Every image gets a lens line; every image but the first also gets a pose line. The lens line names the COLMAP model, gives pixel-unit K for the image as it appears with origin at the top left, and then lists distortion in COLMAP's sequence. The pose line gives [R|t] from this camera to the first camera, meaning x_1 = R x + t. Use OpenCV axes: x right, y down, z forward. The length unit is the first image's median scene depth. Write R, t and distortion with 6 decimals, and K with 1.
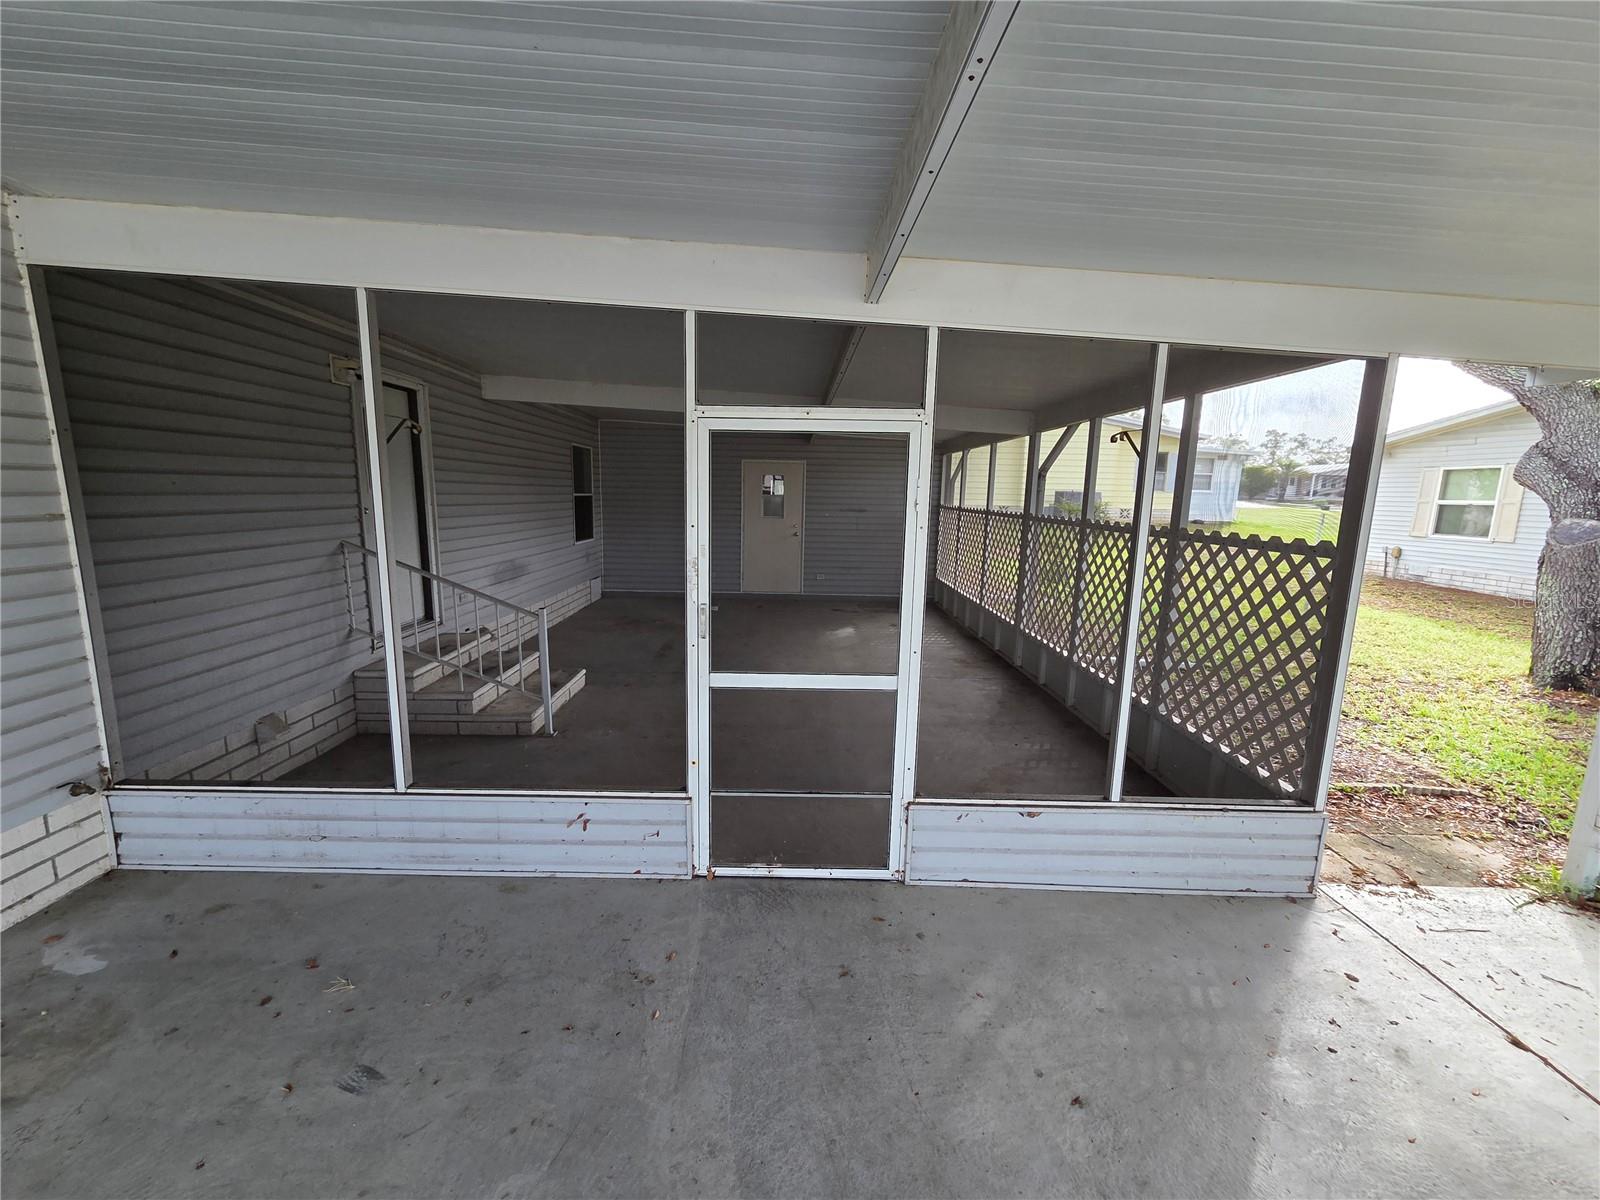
lens RADIAL K [[654.7, 0, 790.8], [0, 654.7, 604.2], [0, 0, 1]] dist [0.000622, 0.000285]
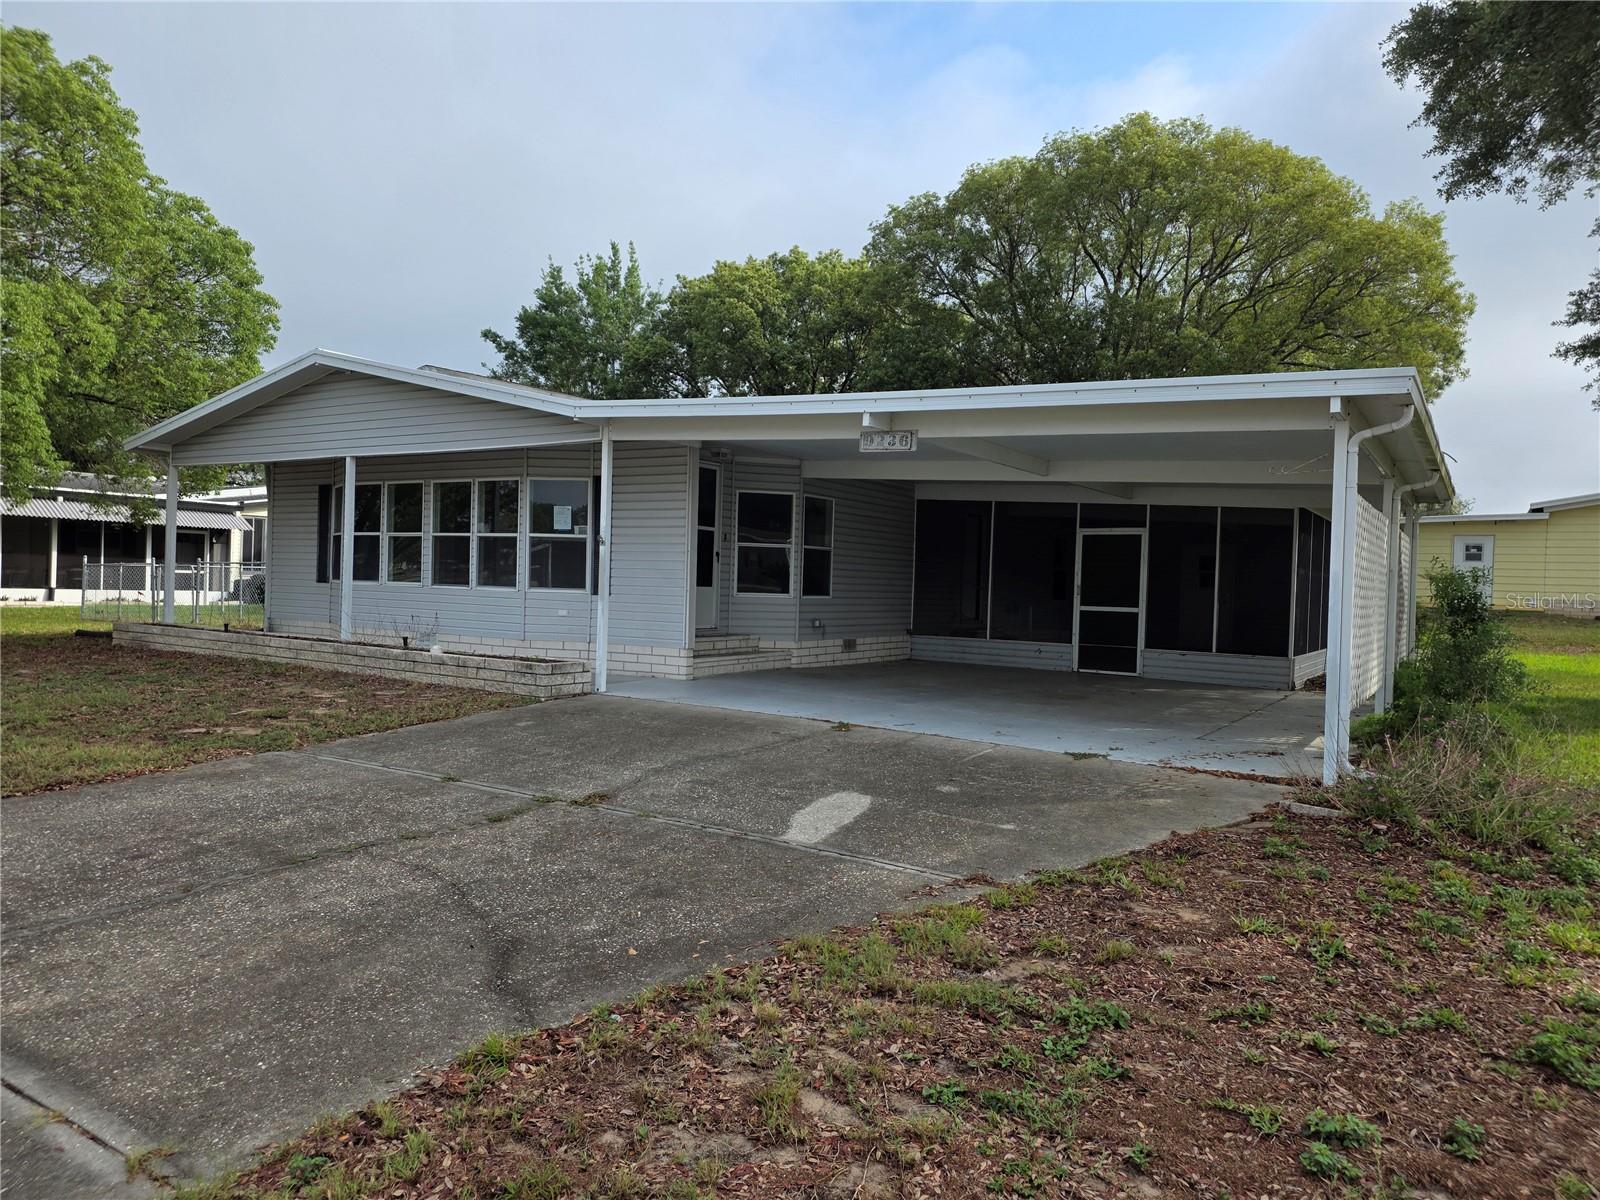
lens RADIAL K [[1036.5, 0, 800.0], [0, 1036.5, 600.0], [0, 0, 1]] dist [0.068858, -0.001520]
pose [[0.845839, 0.018637, -0.533113, 0.817586], [-0.109176, 0.984283, -0.138808, 0.529602], [0.522147, 0.175612, 0.834579, -2.281884]]
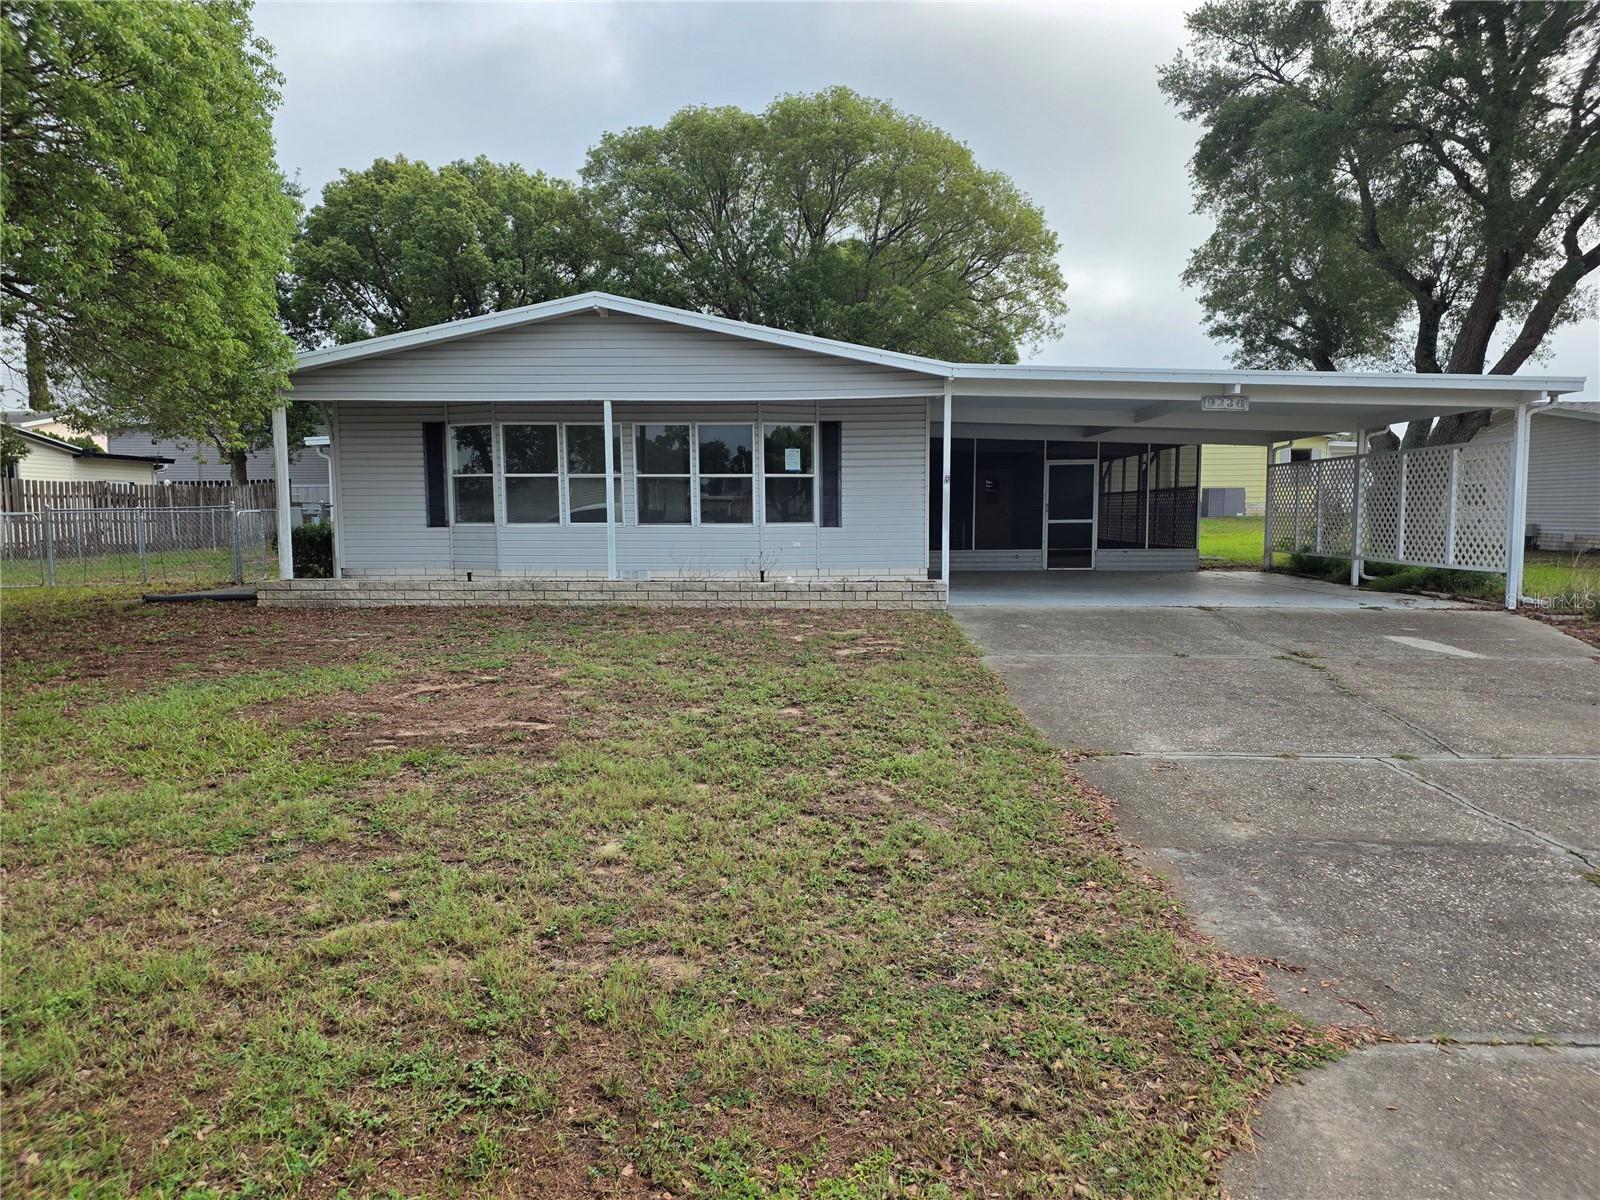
lens RADIAL K [[1036.5, 0, 800.0], [0, 1036.5, 600.0], [0, 0, 1]] dist [0.068858, -0.001520]
pose [[0.998841, -0.019092, -0.044190, -0.804967], [0.015070, 0.995862, -0.089623, 0.672207], [0.045718, 0.088853, 0.994995, -3.223289]]
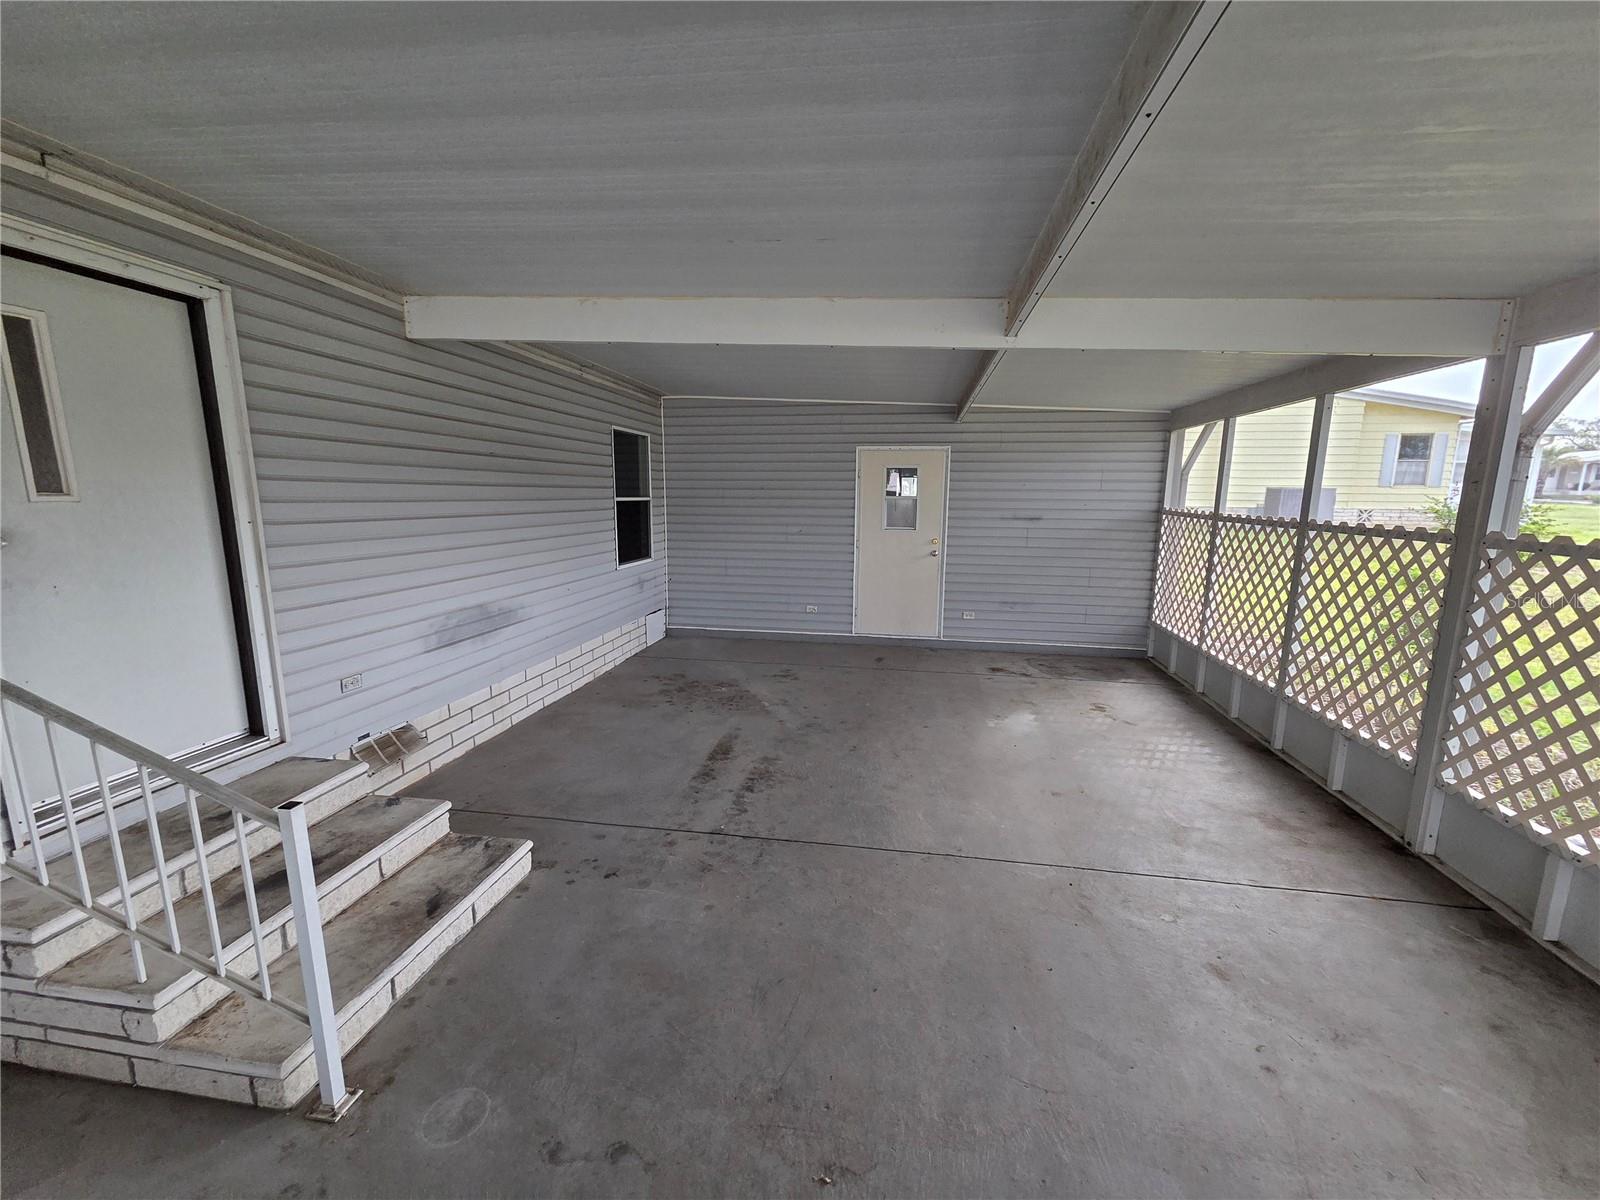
lens RADIAL K [[654.7, 0, 790.8], [0, 654.7, 604.2], [0, 0, 1]] dist [0.000622, 0.000285]
pose [[0.982866, 0.018442, -0.183397, -0.016939], [-0.019036, 0.999818, -0.001480, -0.065014], [0.183336, 0.004946, 0.983038, 0.389933]]
